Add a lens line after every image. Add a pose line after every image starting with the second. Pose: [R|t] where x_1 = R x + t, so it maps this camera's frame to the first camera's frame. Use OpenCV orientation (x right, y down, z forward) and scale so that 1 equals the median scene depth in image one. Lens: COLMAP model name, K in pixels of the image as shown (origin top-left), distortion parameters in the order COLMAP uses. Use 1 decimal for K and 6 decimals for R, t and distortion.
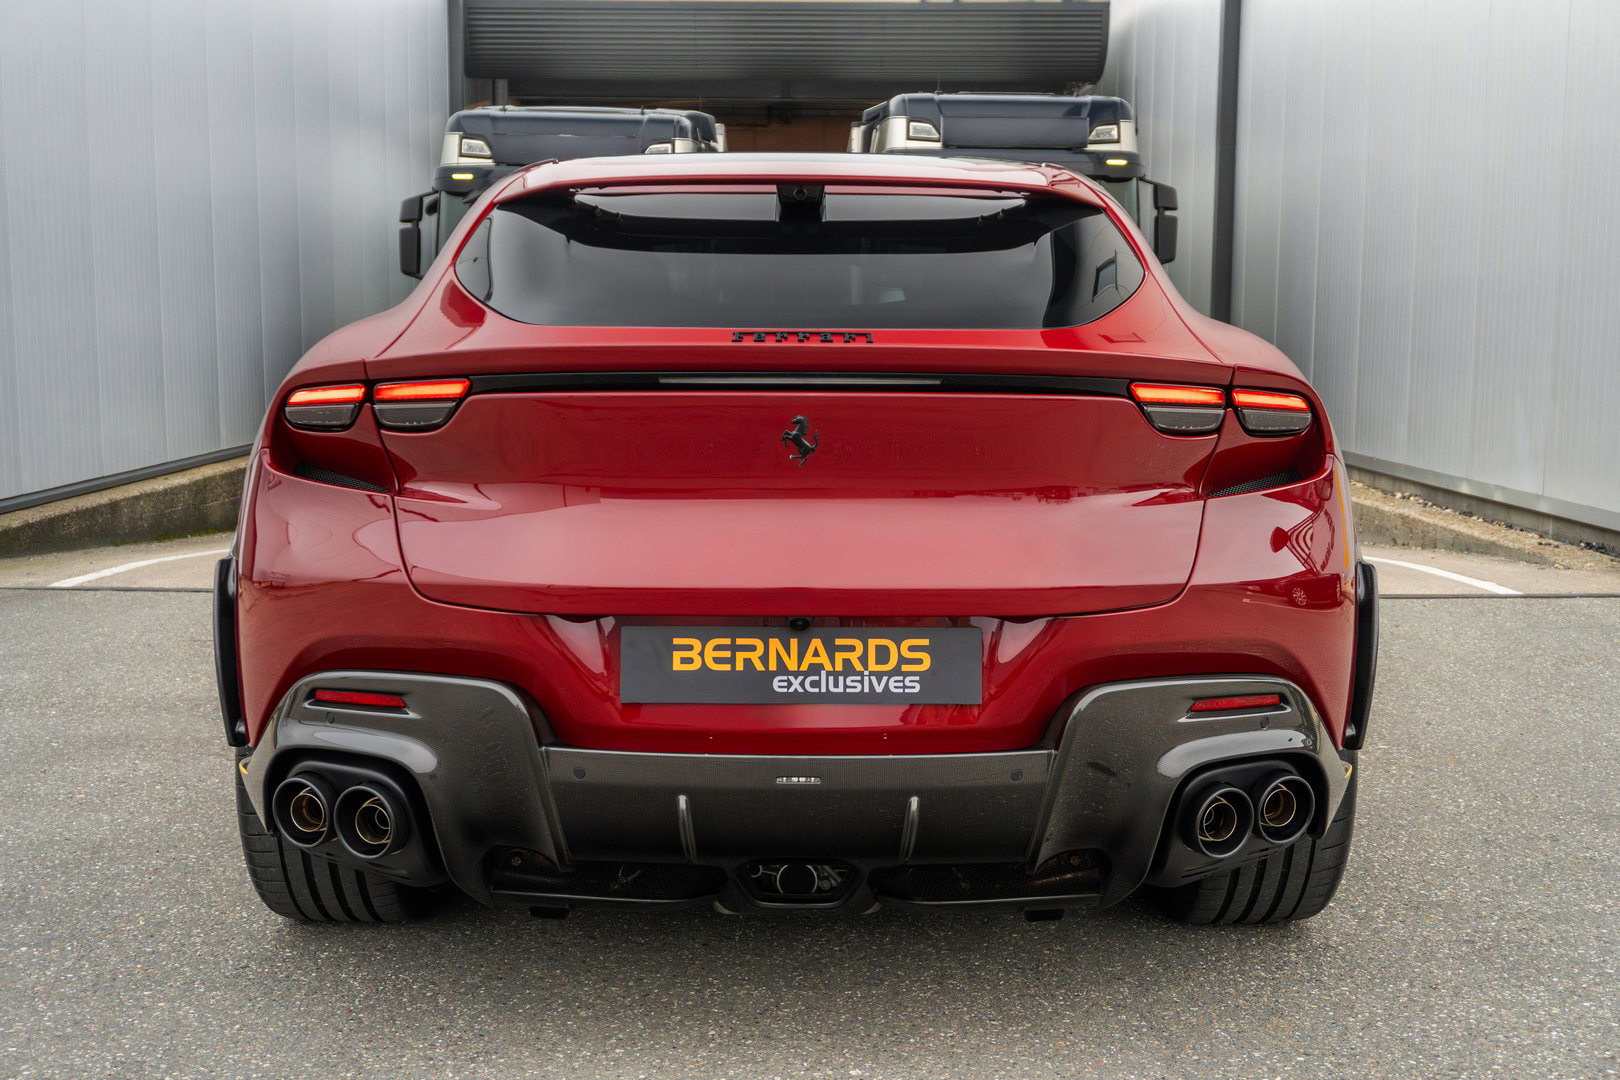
lens RADIAL K [[1783.3, 0, 805.8], [0, 1783.3, 570.1], [0, 0, 1]] dist [0.014608, -0.010310]
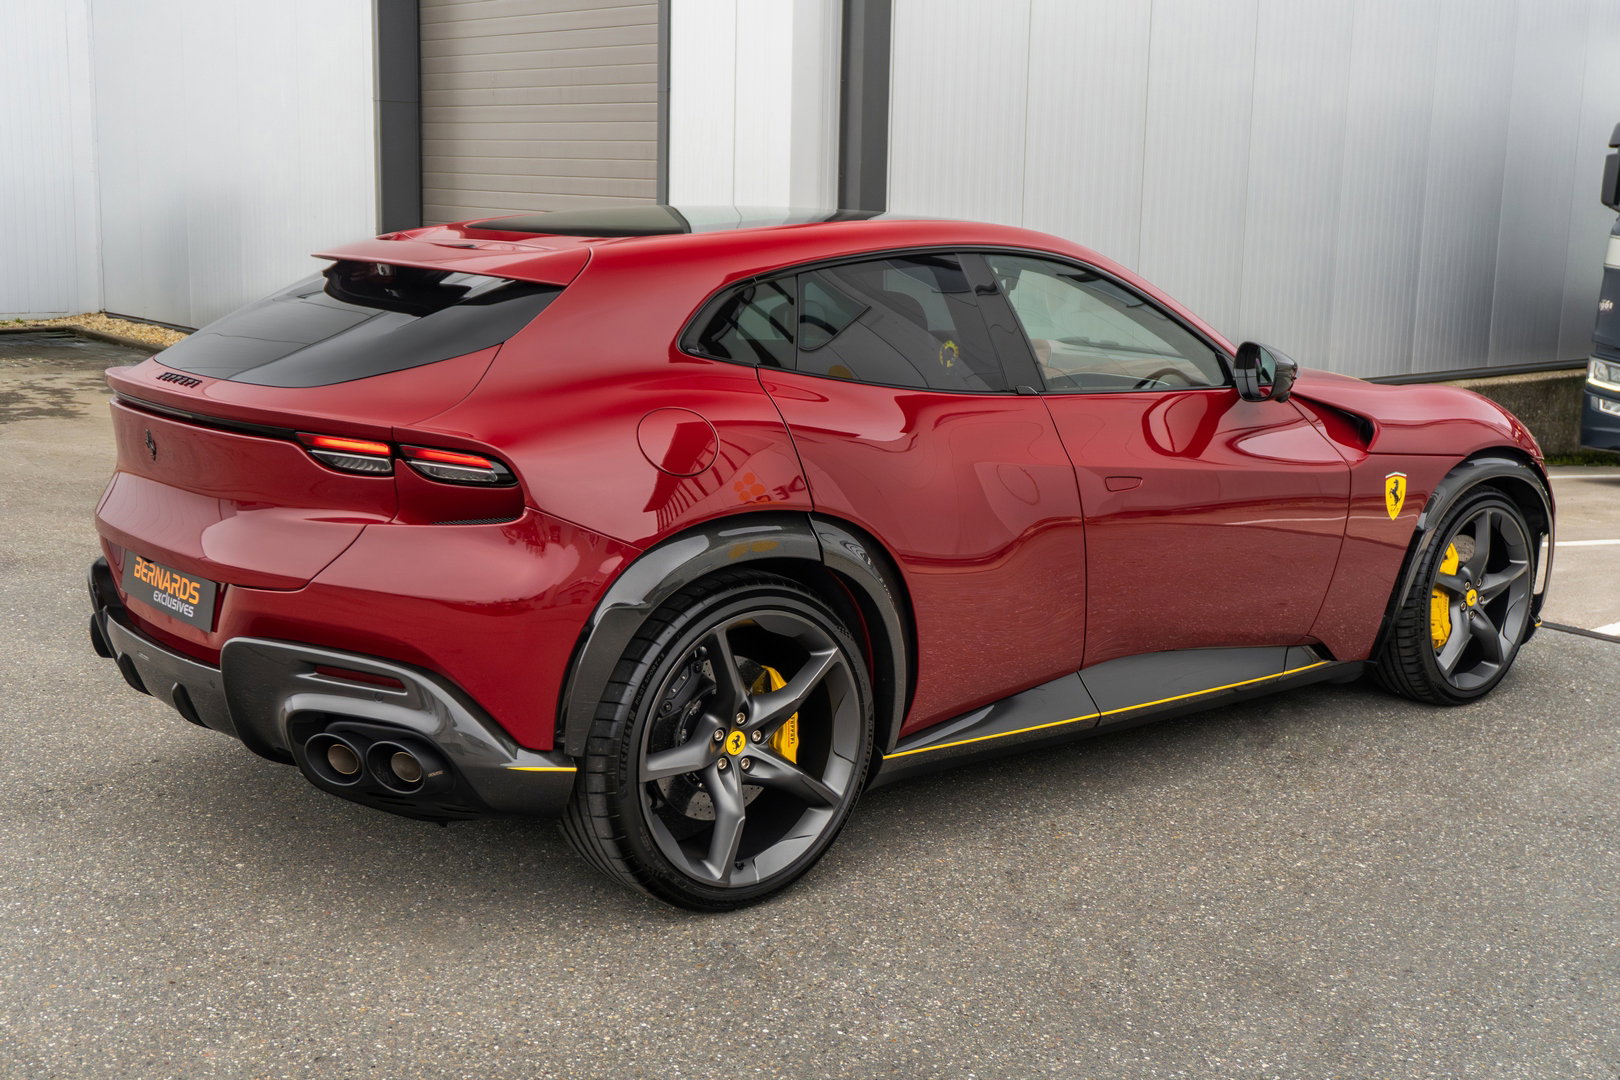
lens RADIAL K [[1899.8, 0, 810.0], [0, 1899.8, 540.0], [0, 0, 1]] dist [0.013653, -0.001742]
pose [[0.638897, 0.156992, -0.753103, 0.399217], [-0.127706, 0.987017, 0.097414, -0.055055], [0.758618, 0.033938, 0.650651, 0.084000]]
